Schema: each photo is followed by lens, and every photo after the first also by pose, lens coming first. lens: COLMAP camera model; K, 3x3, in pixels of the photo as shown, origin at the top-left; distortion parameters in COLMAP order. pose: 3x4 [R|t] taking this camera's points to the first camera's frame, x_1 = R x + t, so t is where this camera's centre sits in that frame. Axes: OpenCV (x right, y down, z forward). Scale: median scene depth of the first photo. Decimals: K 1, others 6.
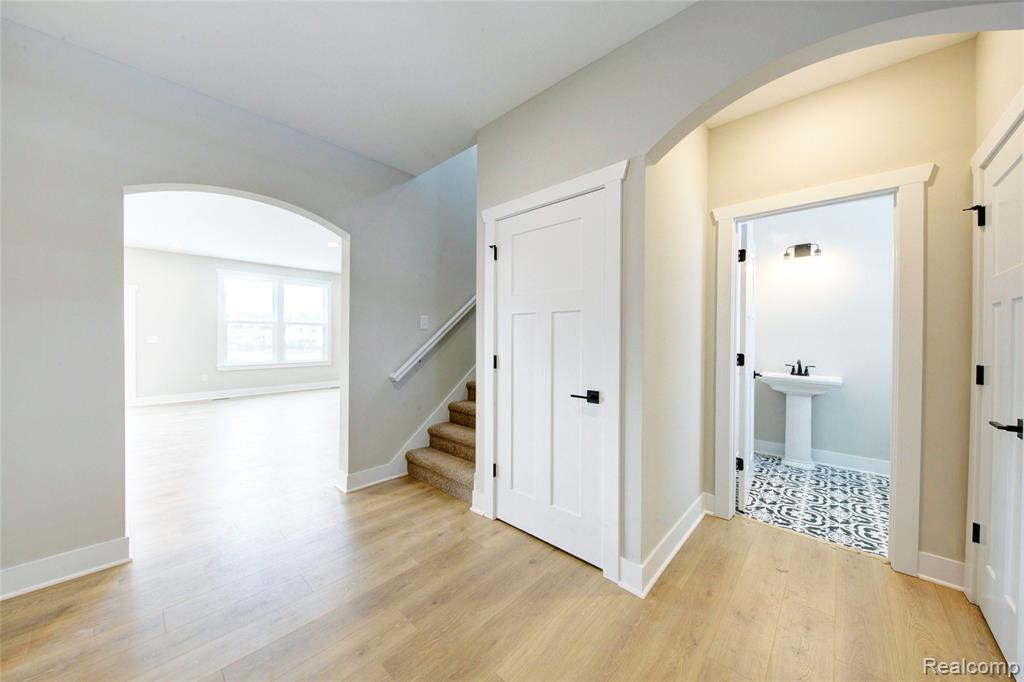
lens RADIAL K [[352.7, 0, 515.8], [0, 352.7, 339.4], [0, 0, 1]] dist [0.001712, 0.000128]
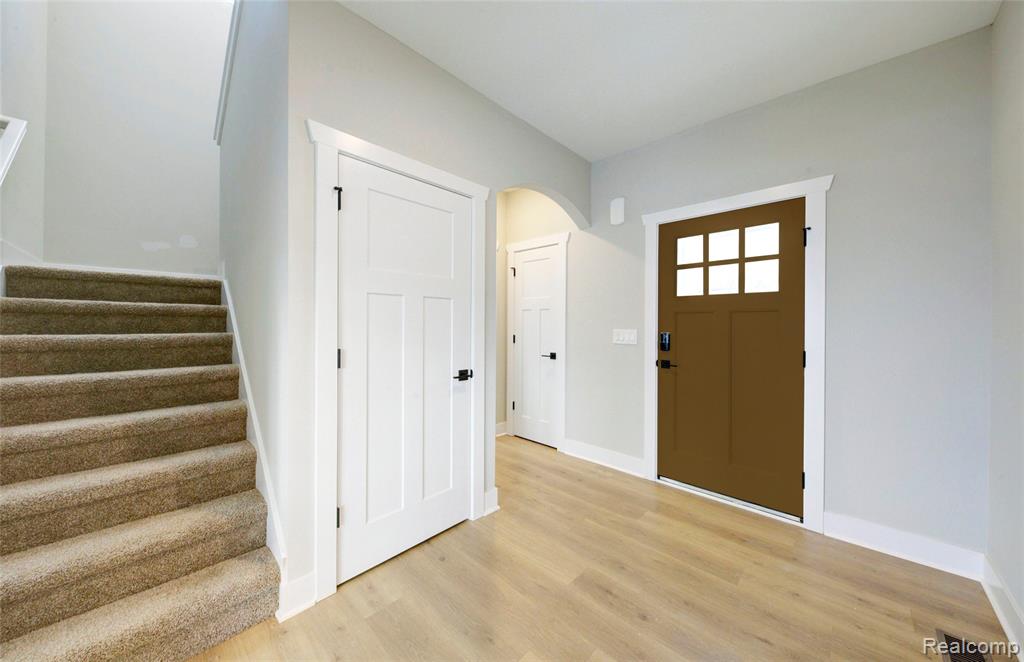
lens RADIAL K [[358.8, 0, 513.6], [0, 358.8, 325.2], [0, 0, 1]] dist [-0.001039, -0.000110]
pose [[0.016130, -0.006746, 0.999847, -0.894983], [-0.000871, 0.999977, 0.006761, -0.007199], [-0.999870, -0.000980, 0.016123, 0.774287]]
